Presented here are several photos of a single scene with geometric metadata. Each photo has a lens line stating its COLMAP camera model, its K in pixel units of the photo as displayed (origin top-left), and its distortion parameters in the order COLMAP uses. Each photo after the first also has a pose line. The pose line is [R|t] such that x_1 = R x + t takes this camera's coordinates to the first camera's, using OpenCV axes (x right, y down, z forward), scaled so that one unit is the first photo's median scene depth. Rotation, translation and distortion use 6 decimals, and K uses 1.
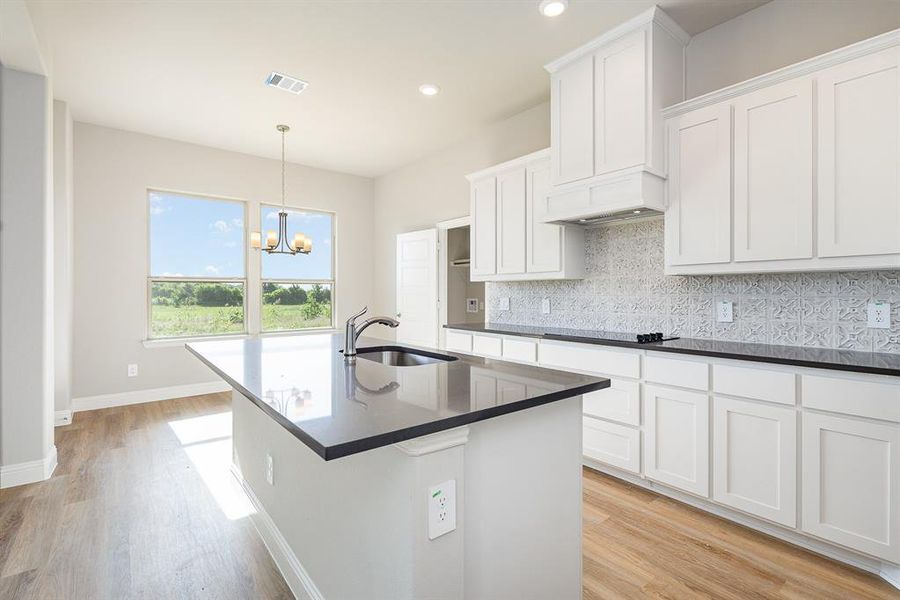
lens RADIAL K [[415.8, 0, 450.7], [0, 415.8, 293.6], [0, 0, 1]] dist [0.004871, 0.000232]
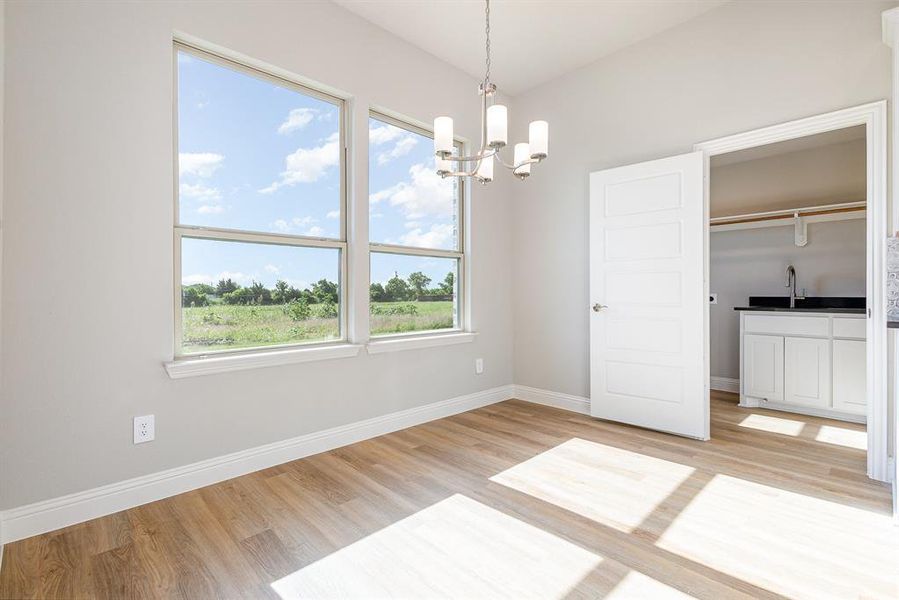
lens RADIAL K [[413.7, 0, 450.9], [0, 413.7, 289.5], [0, 0, 1]] dist [0.001672, 0.000025]
pose [[0.996975, -0.002099, 0.077690, -0.566667], [0.002700, 0.999967, -0.007626, 0.045129], [-0.077672, 0.007813, 0.996948, 0.638389]]
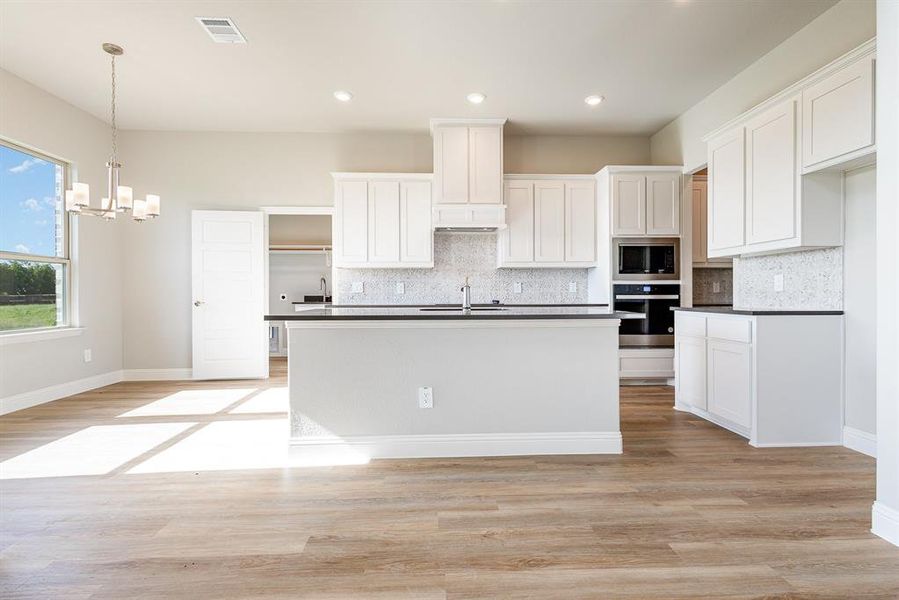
lens RADIAL K [[415.3, 0, 450.2], [0, 415.3, 293.6], [0, 0, 1]] dist [0.004871, 0.000232]
pose [[0.597164, -0.004932, 0.802104, -0.759642], [0.004461, 0.999986, 0.002827, 0.046317], [-0.802107, 0.001890, 0.597178, 0.080448]]
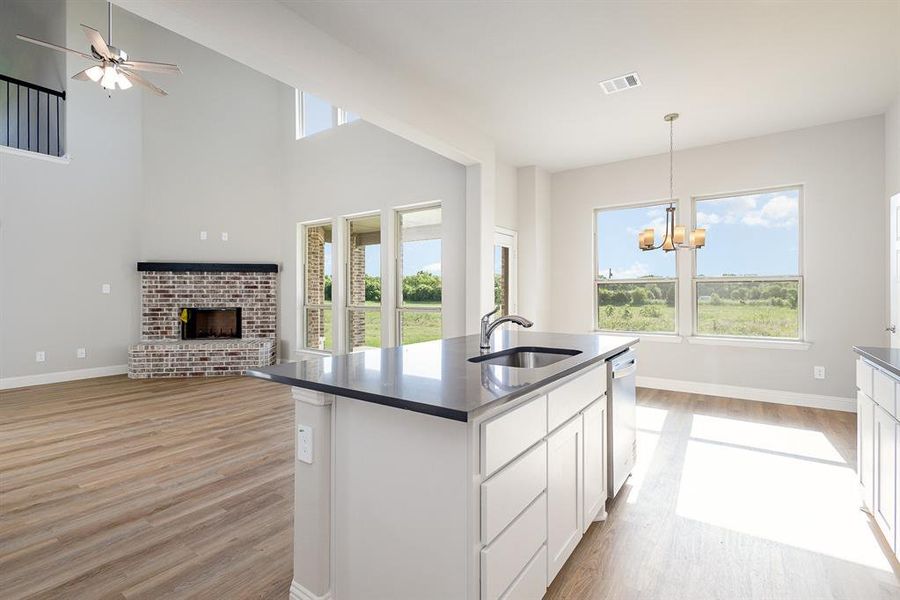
lens RADIAL K [[415.8, 0, 450.7], [0, 415.8, 293.6], [0, 0, 1]] dist [0.004871, 0.000232]
pose [[0.275462, -0.002821, -0.961308, 0.428132], [0.002494, 0.999994, -0.002220, 0.001308], [0.961309, -0.001786, 0.275468, 0.310535]]
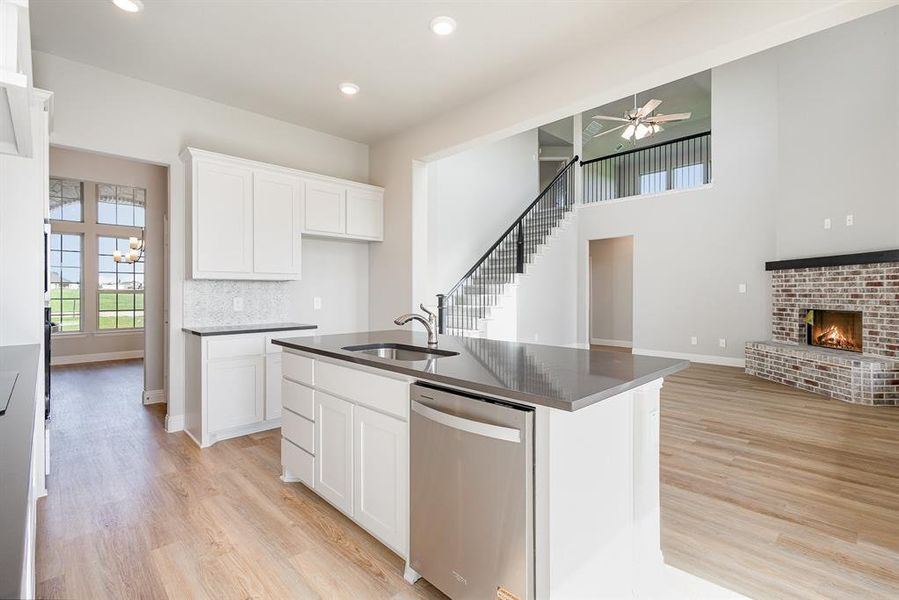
lens RADIAL K [[415.3, 0, 450.2], [0, 415.3, 293.6], [0, 0, 1]] dist [0.004871, 0.000232]
pose [[-0.995562, -0.003274, -0.094050, -0.088992], [-0.003401, 0.999994, 0.001196, -0.000143], [0.094046, 0.001510, -0.995567, 1.146228]]
